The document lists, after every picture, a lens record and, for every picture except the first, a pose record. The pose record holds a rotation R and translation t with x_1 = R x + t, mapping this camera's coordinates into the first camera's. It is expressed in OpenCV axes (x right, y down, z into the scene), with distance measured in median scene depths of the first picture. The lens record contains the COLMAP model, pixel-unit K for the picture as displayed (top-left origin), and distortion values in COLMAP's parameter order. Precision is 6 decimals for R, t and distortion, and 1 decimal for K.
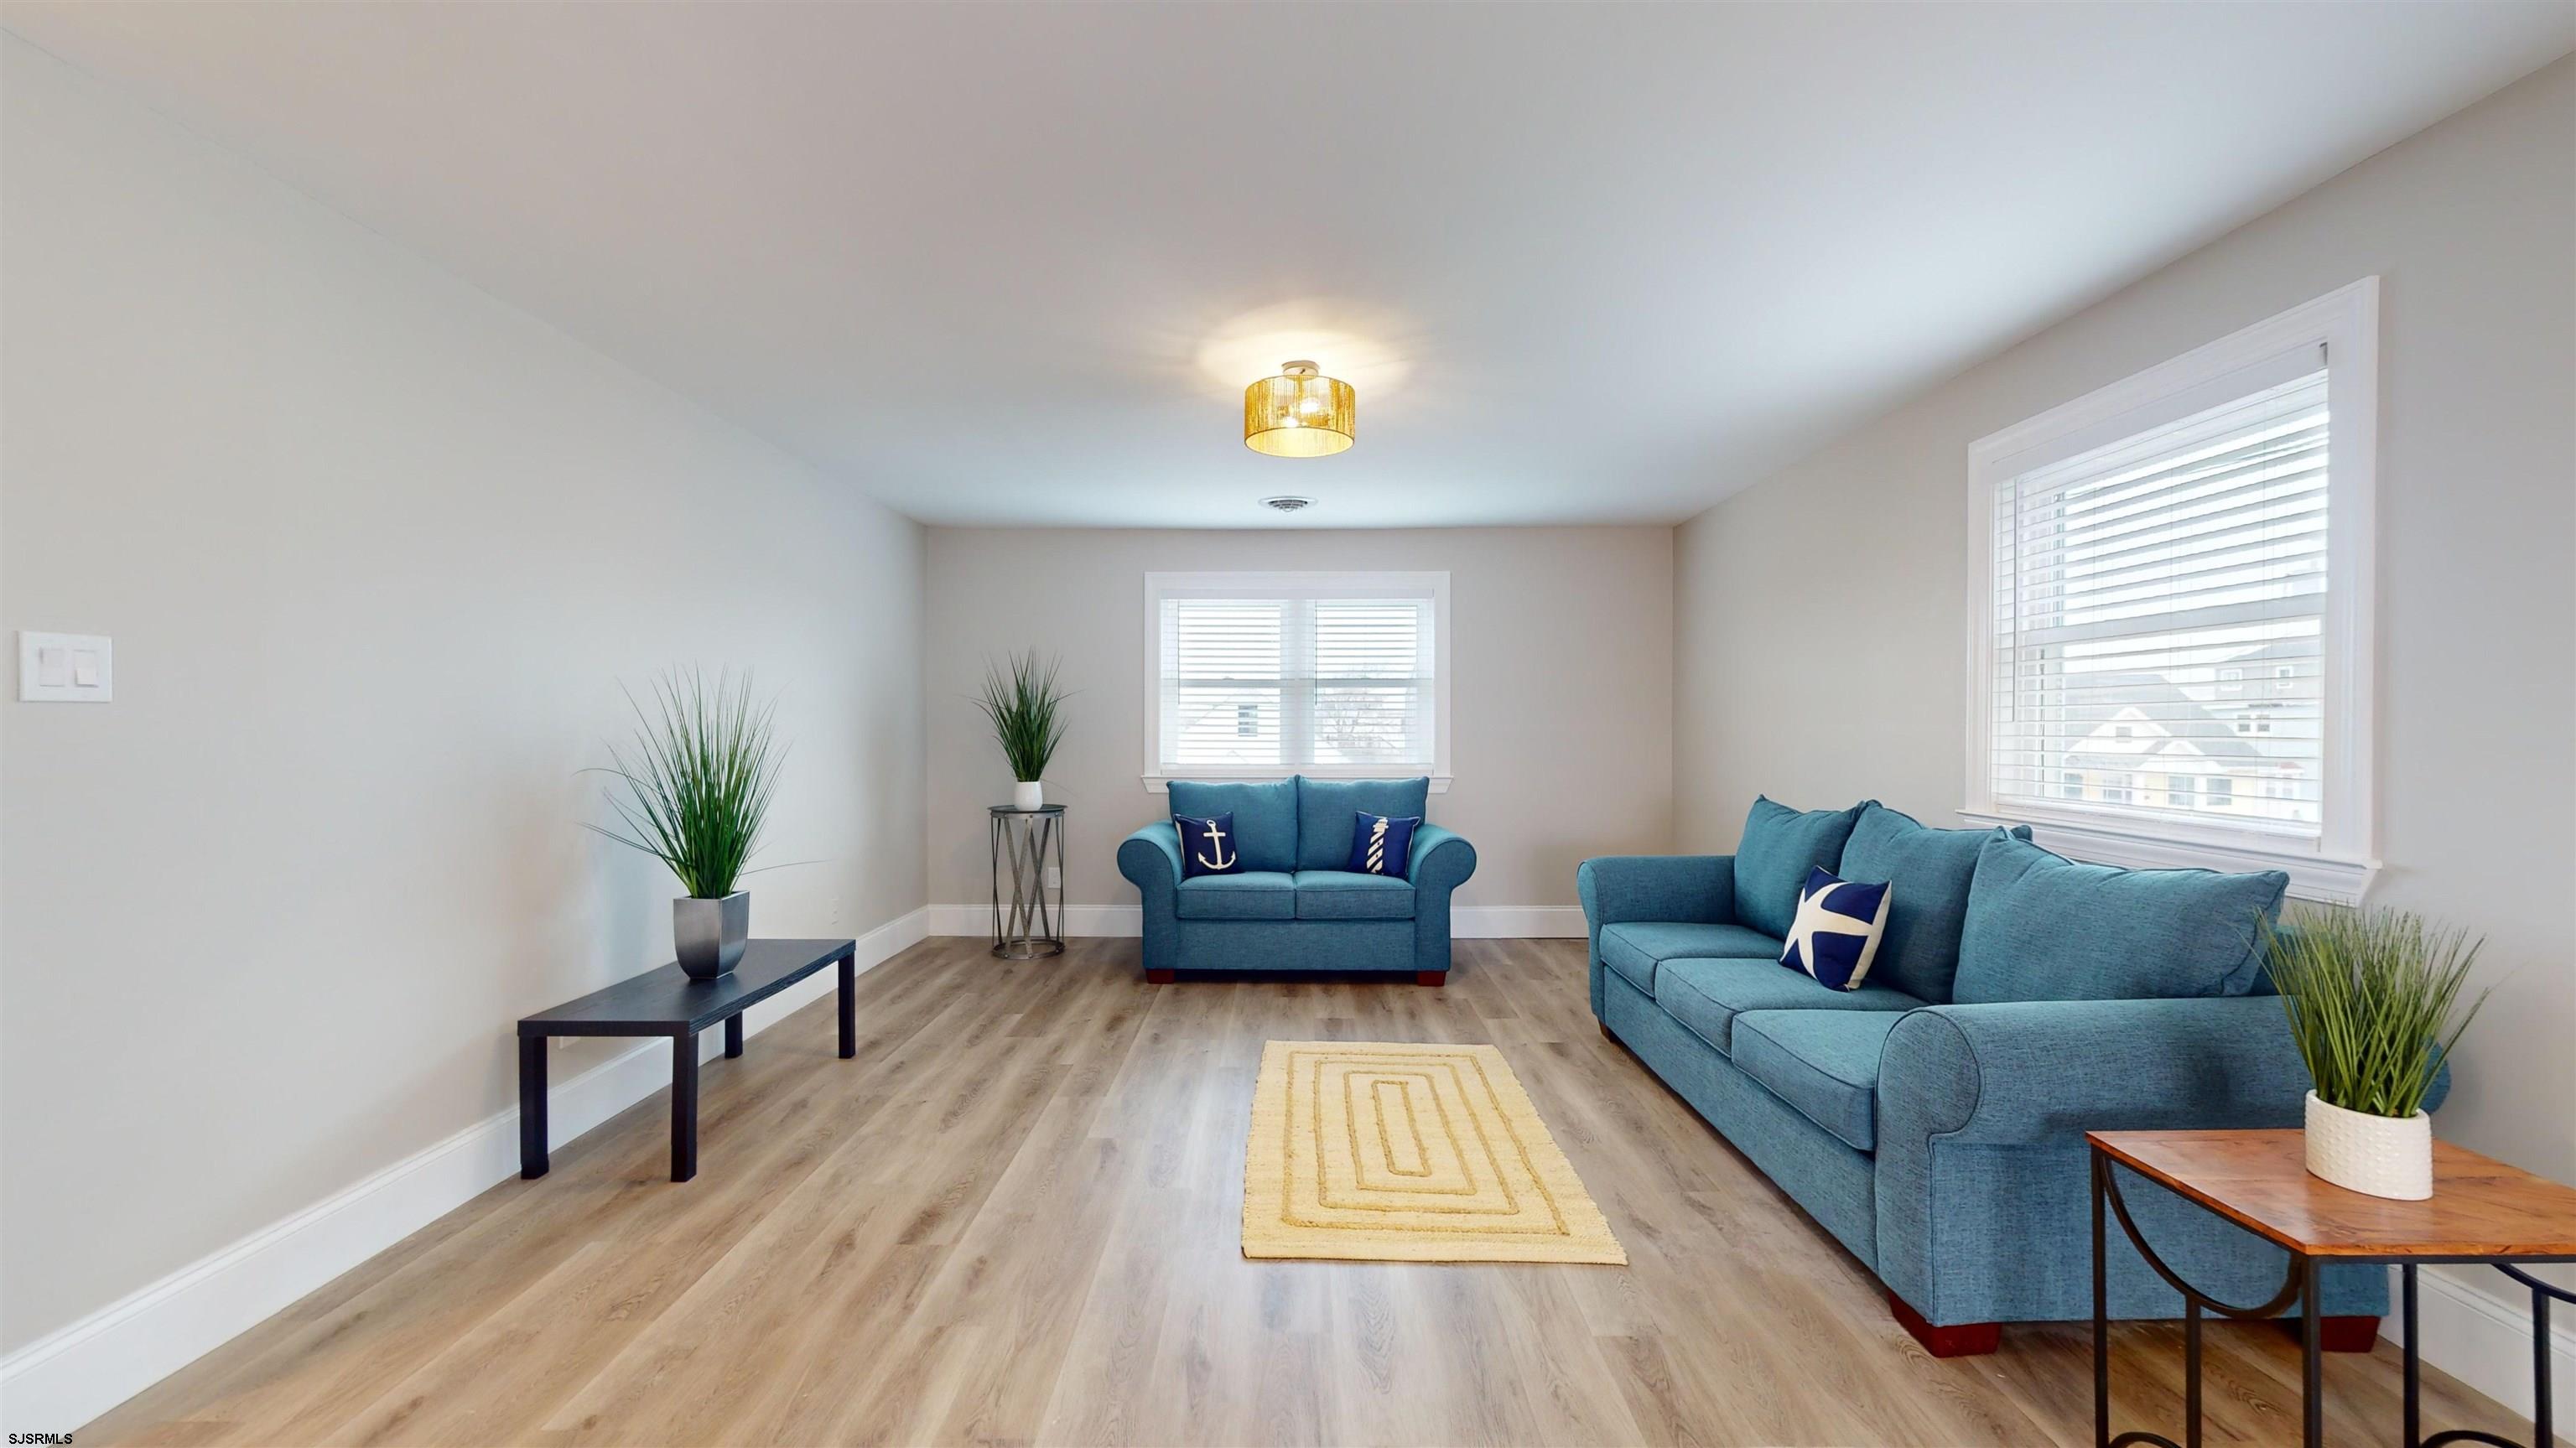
lens RADIAL K [[988.3, 0, 1299.6], [0, 988.3, 725.3], [0, 0, 1]] dist [0.001383, 0.000285]
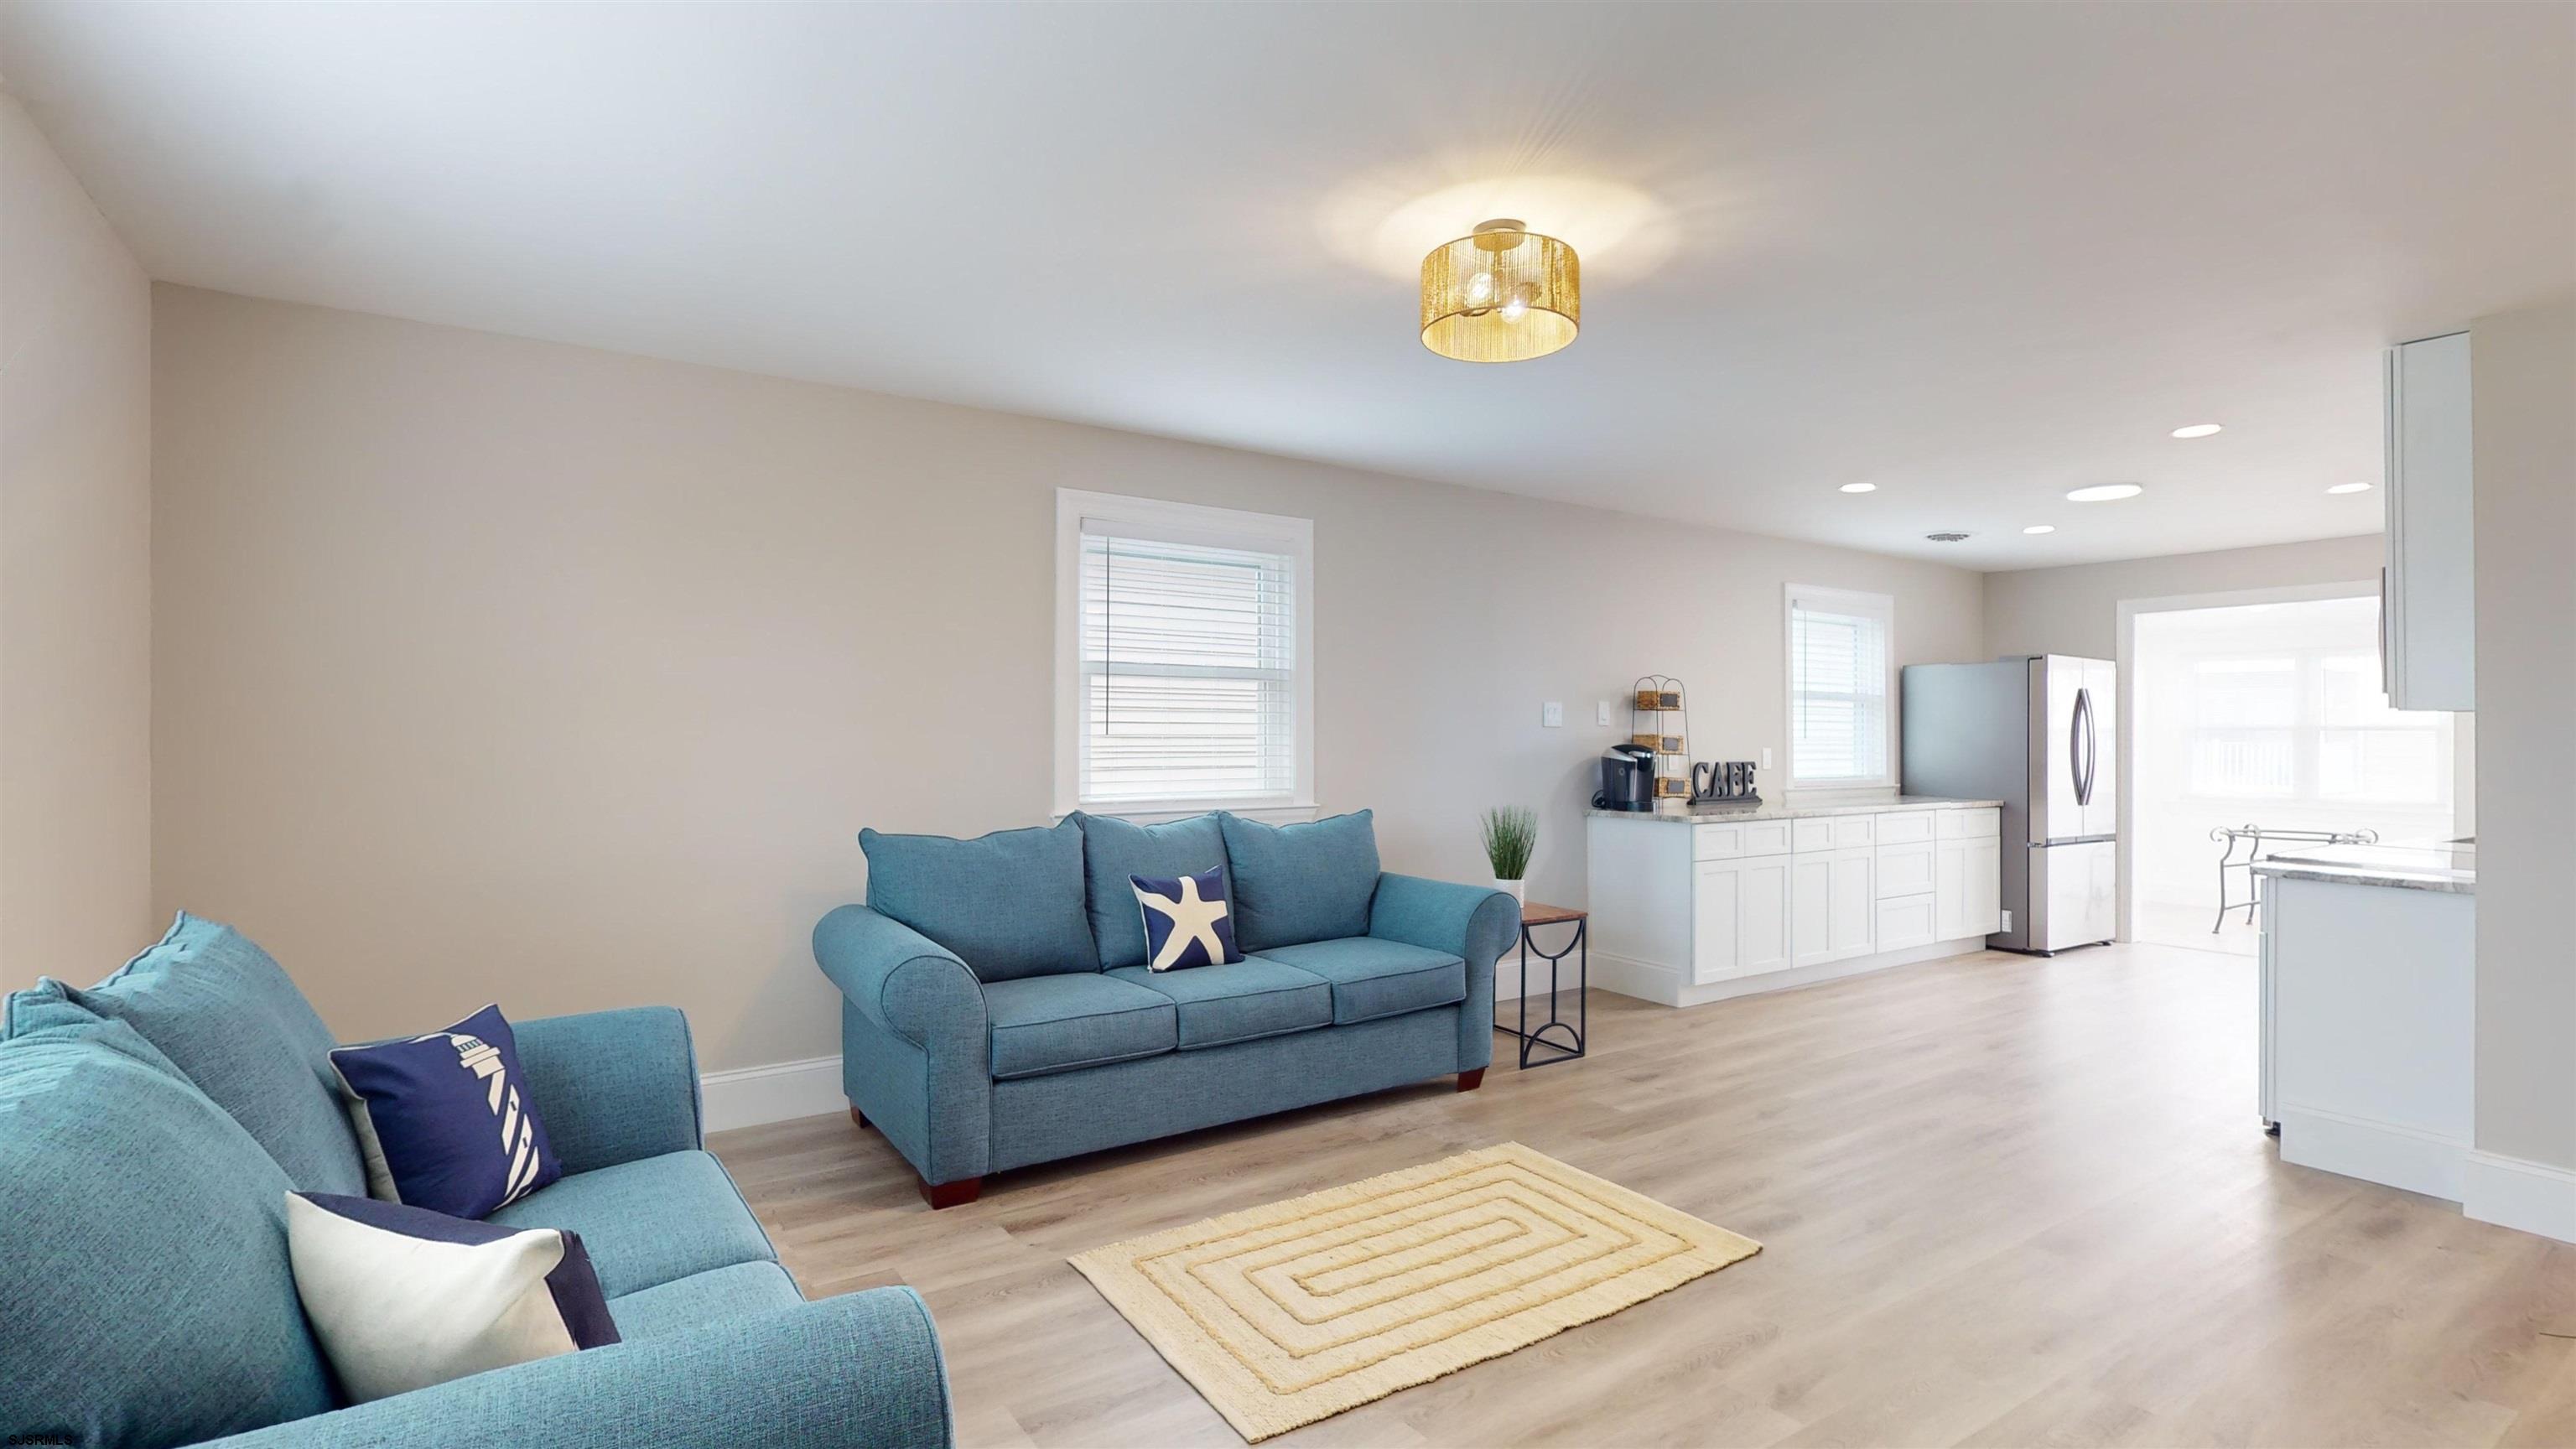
lens RADIAL K [[1185.0, 0, 1301.4], [0, 1185.0, 727.5], [0, 0, 1]] dist [0.000836, 0.000507]
pose [[-0.572624, 0.002969, 0.819813, -0.641390], [-0.004498, 0.999967, -0.006763, -0.004657], [-0.819806, -0.007561, -0.572592, 1.689117]]
